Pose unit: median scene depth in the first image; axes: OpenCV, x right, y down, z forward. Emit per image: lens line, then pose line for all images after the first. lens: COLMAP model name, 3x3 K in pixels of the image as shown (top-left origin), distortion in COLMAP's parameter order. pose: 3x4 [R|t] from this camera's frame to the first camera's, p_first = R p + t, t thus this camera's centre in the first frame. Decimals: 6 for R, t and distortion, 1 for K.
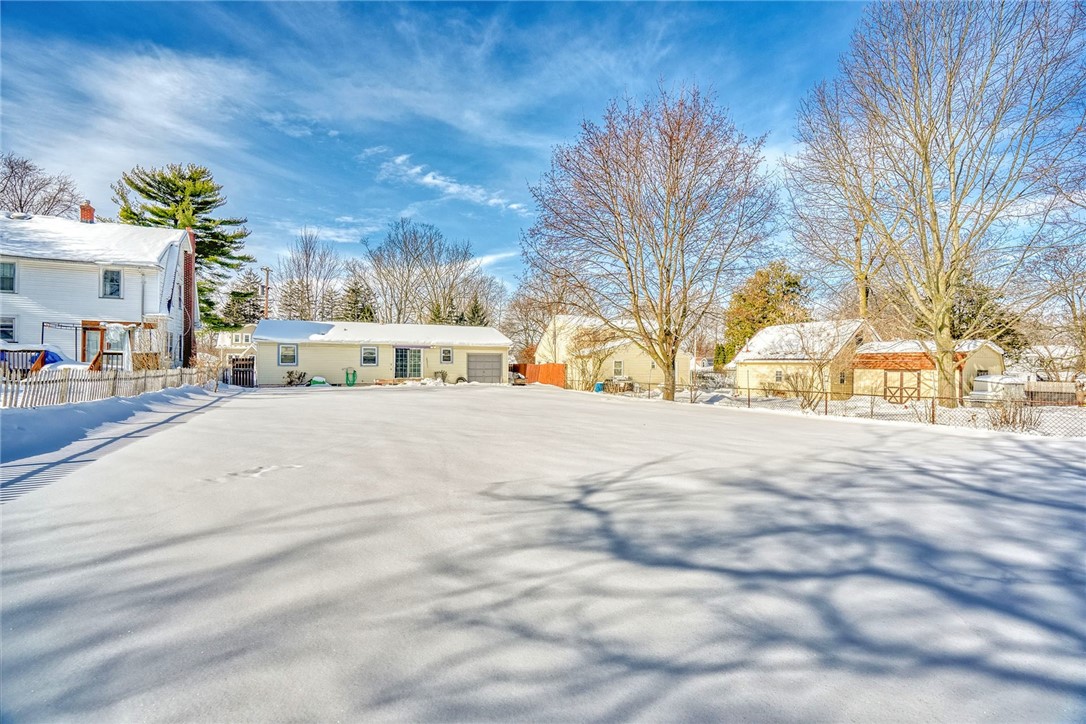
lens RADIAL K [[492.5, 0, 539.9], [0, 492.5, 366.0], [0, 0, 1]] dist [-0.009001, 0.004837]
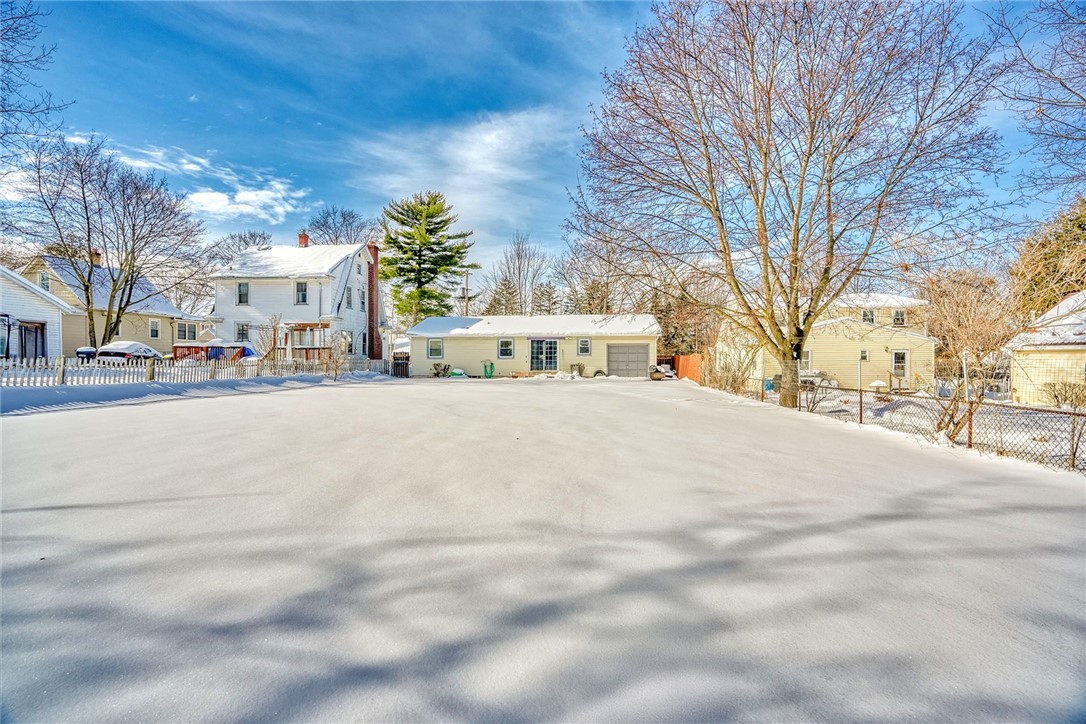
lens RADIAL K [[492.5, 0, 543.9], [0, 492.5, 364.6], [0, 0, 1]] dist [-0.009001, 0.004837]
pose [[0.862034, 0.001023, -0.506850, 0.216844], [0.002222, 0.999981, 0.005798, 0.006788], [0.506846, -0.006124, 0.862015, 0.170412]]
